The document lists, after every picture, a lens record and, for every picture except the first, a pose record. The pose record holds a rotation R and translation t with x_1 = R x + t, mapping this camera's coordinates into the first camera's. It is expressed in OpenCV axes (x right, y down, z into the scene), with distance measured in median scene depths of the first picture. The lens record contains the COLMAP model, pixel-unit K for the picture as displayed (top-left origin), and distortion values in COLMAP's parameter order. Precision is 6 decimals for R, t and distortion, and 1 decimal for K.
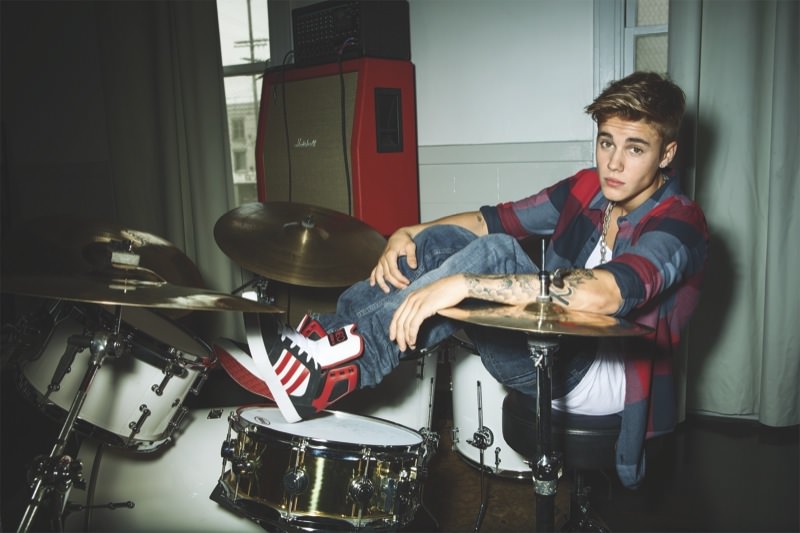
lens RADIAL K [[729.0, 0, 403.5], [0, 729.0, 293.3], [0, 0, 1]] dist [0.008664, 0.013841]
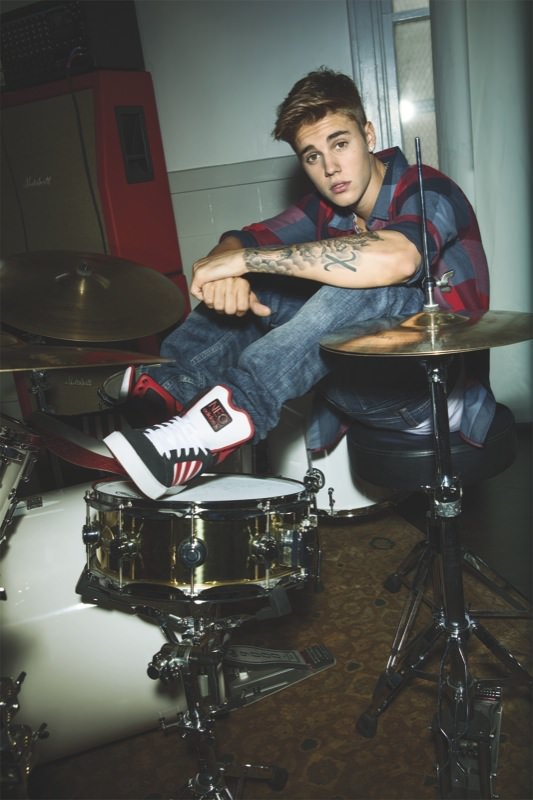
lens RADIAL K [[807.7, 0, 266.5], [0, 807.7, 400.0], [0, 0, 1]] dist [-0.154320, 0.631697]
pose [[0.970010, -0.153337, 0.188596, -0.124371], [0.139279, 0.986534, 0.085740, 0.003345], [-0.199204, -0.056902, 0.978305, 0.026157]]
